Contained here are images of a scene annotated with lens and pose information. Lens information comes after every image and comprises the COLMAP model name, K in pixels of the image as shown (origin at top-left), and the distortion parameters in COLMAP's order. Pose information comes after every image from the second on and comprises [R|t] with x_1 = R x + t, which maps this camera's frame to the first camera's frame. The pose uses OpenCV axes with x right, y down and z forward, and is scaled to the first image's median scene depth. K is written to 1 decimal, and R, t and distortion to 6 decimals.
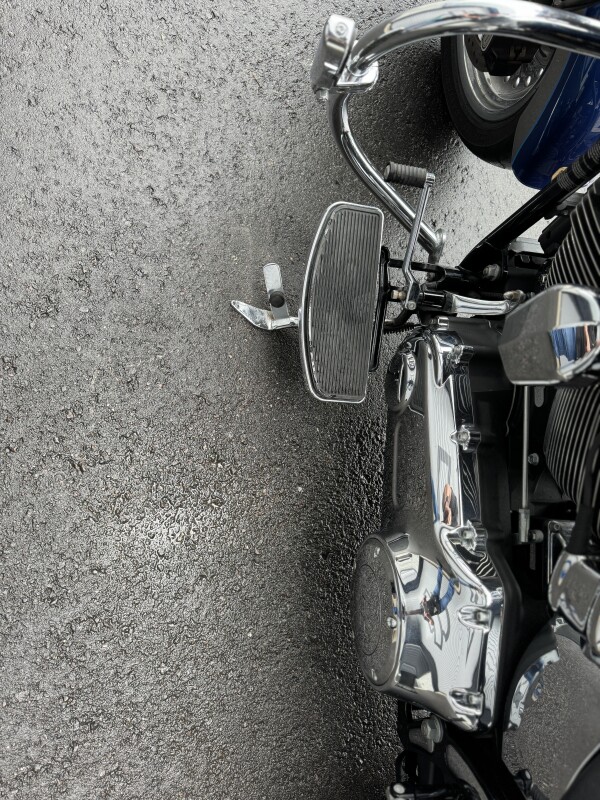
lens RADIAL K [[555.5, 0, 300.0], [0, 555.5, 400.0], [0, 0, 1]] dist [0.031075, -0.006896]
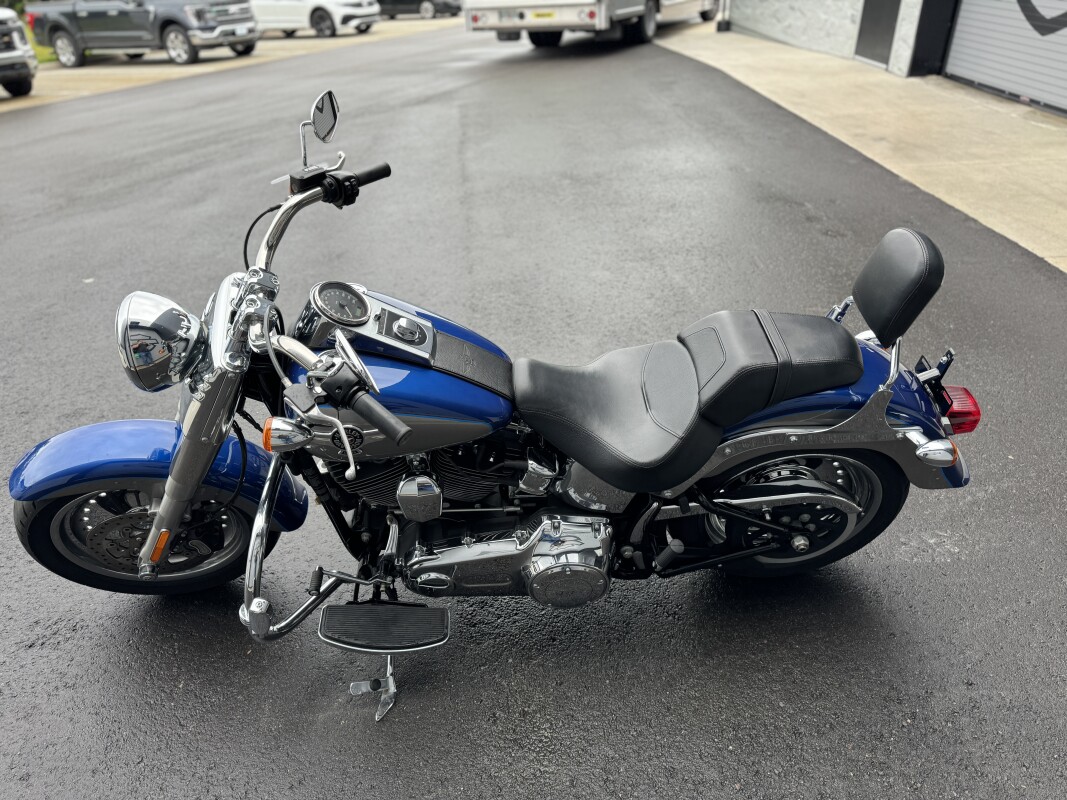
lens RADIAL K [[740.9, 0, 533.5], [0, 740.9, 400.0], [0, 0, 1]] dist [0.031075, -0.006896]
pose [[-0.106473, -0.832362, 0.543910, -0.662460], [0.985427, -0.015355, 0.169404, -0.127400], [-0.132654, 0.554020, 0.821867, -1.276352]]
